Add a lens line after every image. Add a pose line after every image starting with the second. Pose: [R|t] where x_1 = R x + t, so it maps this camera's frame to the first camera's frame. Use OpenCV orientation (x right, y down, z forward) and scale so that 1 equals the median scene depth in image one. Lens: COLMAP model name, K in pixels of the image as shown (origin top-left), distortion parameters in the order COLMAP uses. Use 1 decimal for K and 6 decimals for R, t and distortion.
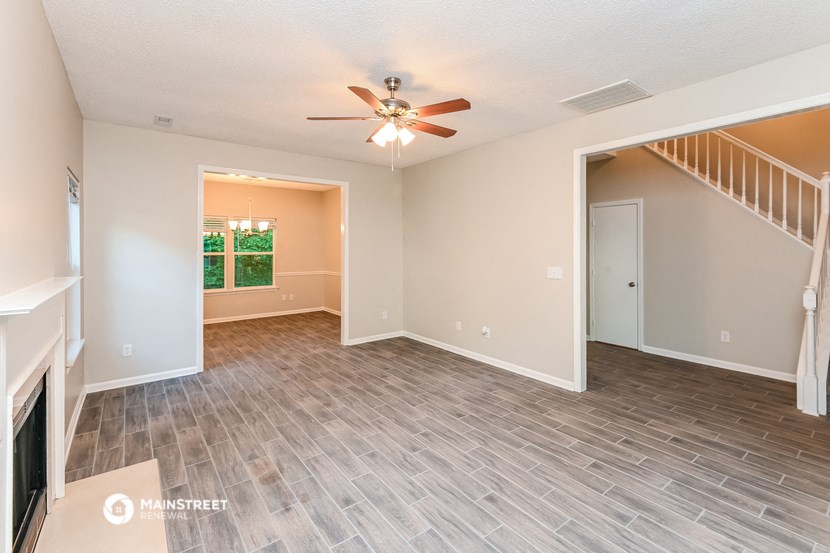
lens RADIAL K [[377.5, 0, 412.9], [0, 377.5, 247.1], [0, 0, 1]] dist [0.001027, -0.002920]
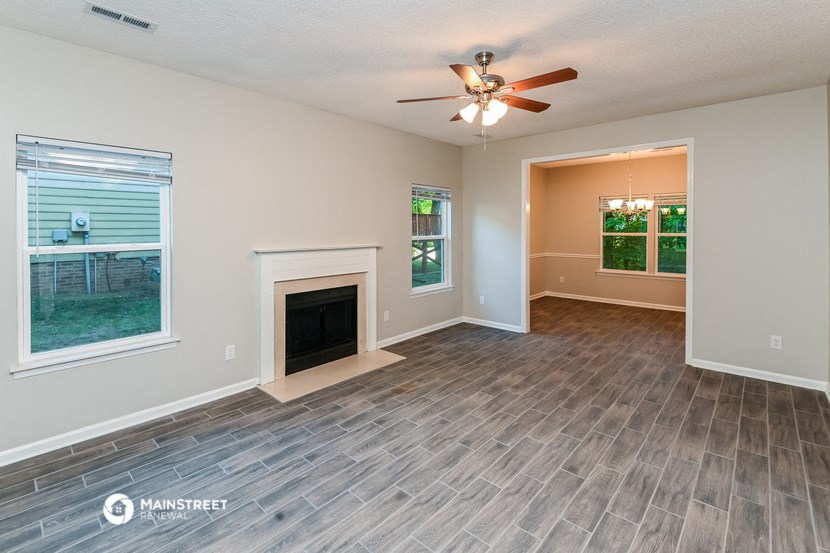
lens RADIAL K [[377.5, 0, 394.4], [0, 377.5, 236.5], [0, 0, 1]] dist [0.001027, -0.002920]
pose [[0.167905, 0.028381, -0.985395, 0.763461], [0.002076, 0.999573, 0.029144, -0.015674], [0.985801, -0.006939, 0.167774, 0.555471]]
